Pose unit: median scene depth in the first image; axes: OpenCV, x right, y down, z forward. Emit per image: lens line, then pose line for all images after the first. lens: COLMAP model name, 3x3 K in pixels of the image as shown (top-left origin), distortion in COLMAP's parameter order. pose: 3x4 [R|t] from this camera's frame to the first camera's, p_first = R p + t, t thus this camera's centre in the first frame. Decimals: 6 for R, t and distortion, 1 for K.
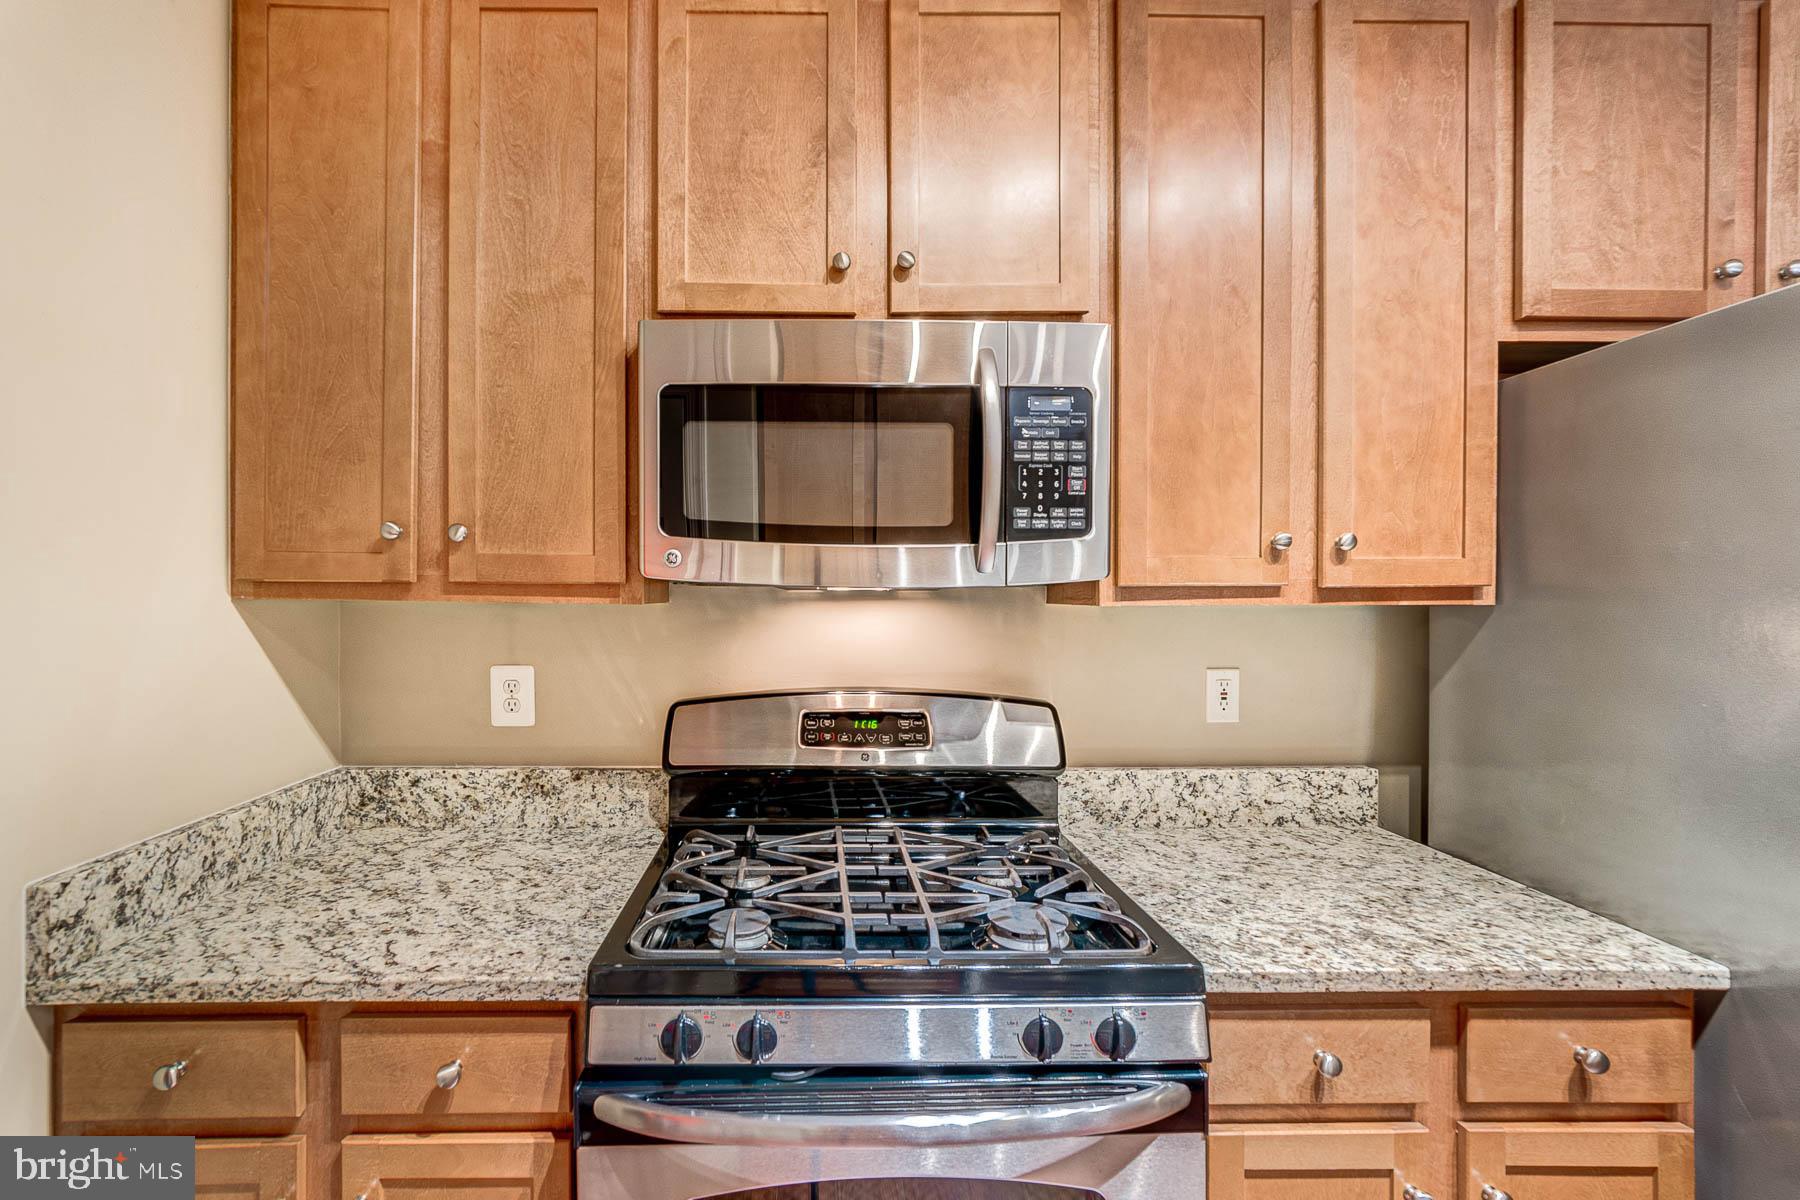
lens RADIAL K [[778.2, 0, 825.5], [0, 778.2, 614.7], [0, 0, 1]] dist [-0.014562, 0.004140]
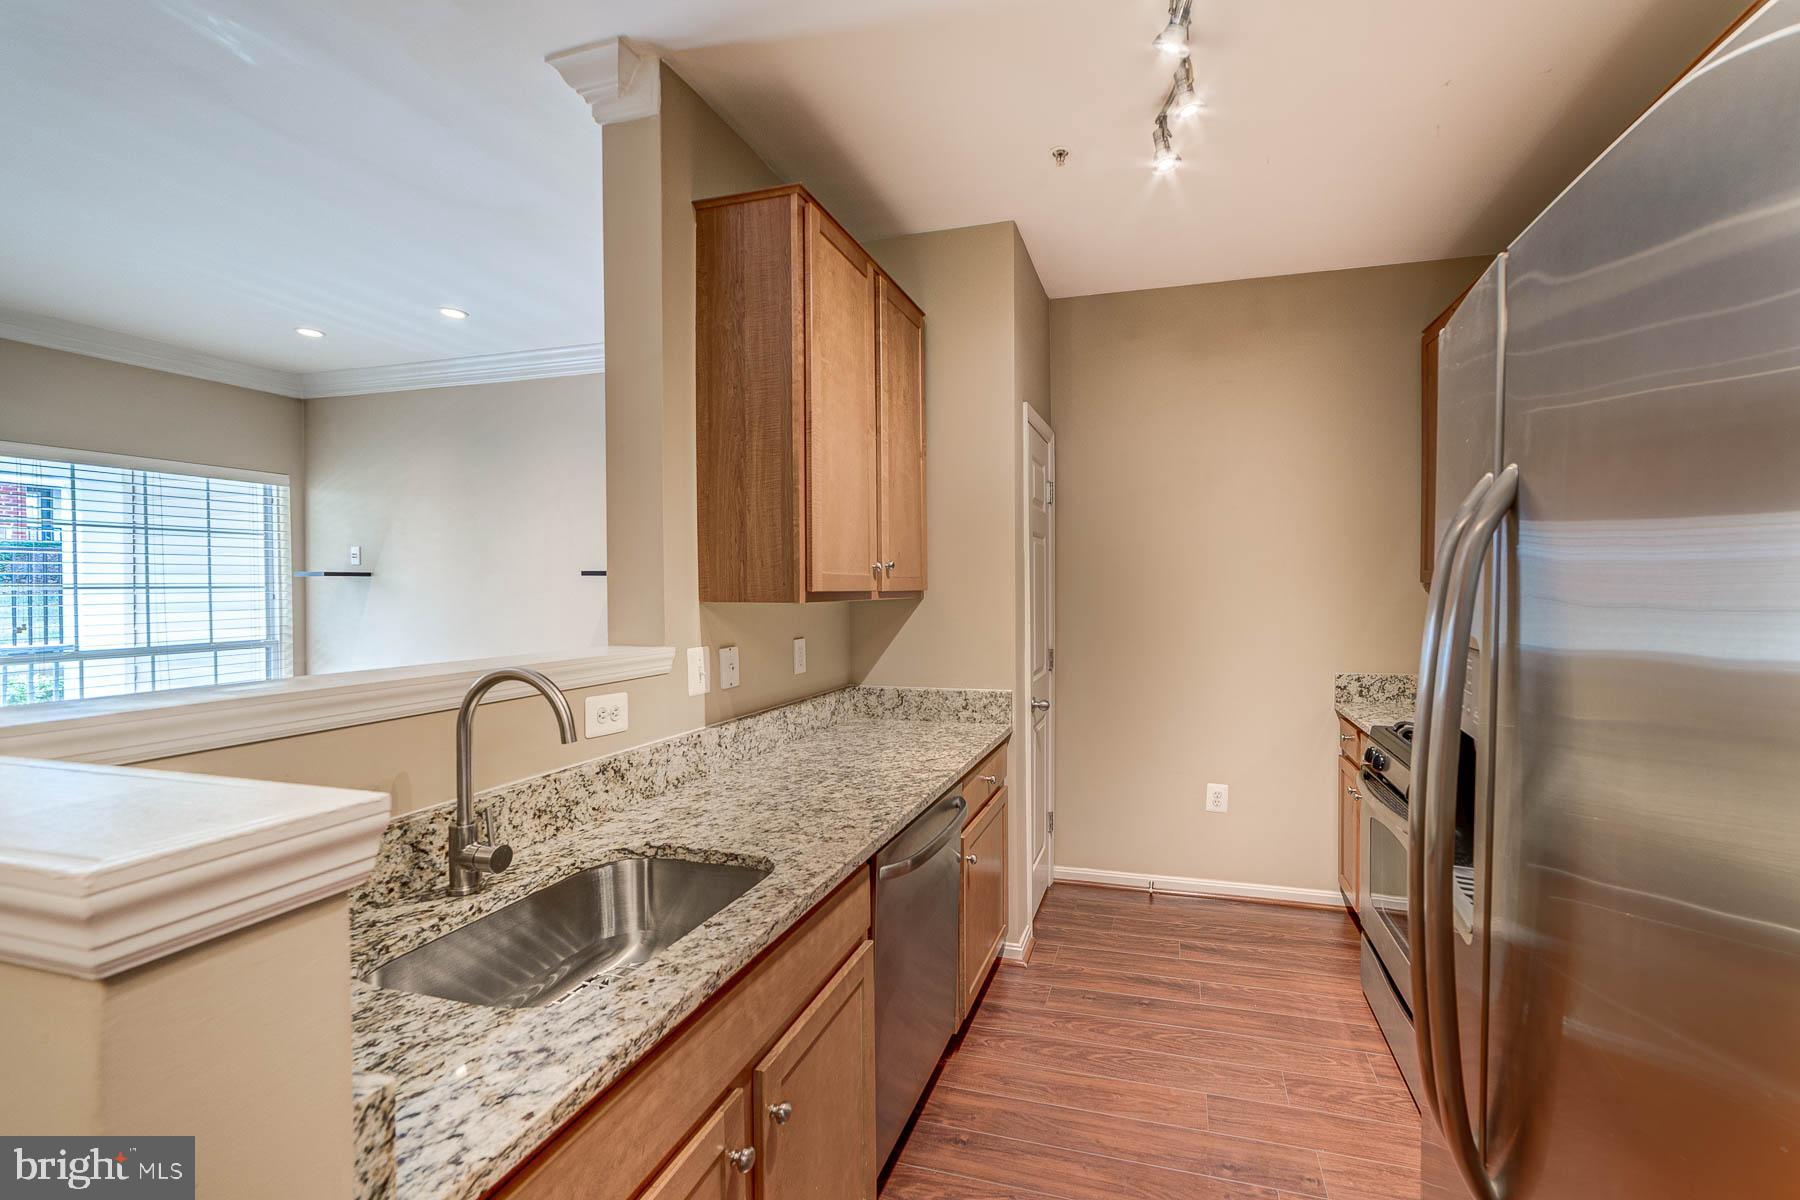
lens RADIAL K [[726.9, 0, 976.1], [0, 726.9, 611.3], [0, 0, 1]] dist [0.001428, -0.000132]
pose [[-0.275169, 0.029961, -0.960929, 1.813063], [-0.015625, 0.999243, 0.035630, -0.012125], [0.961269, 0.024819, -0.274493, 0.252419]]
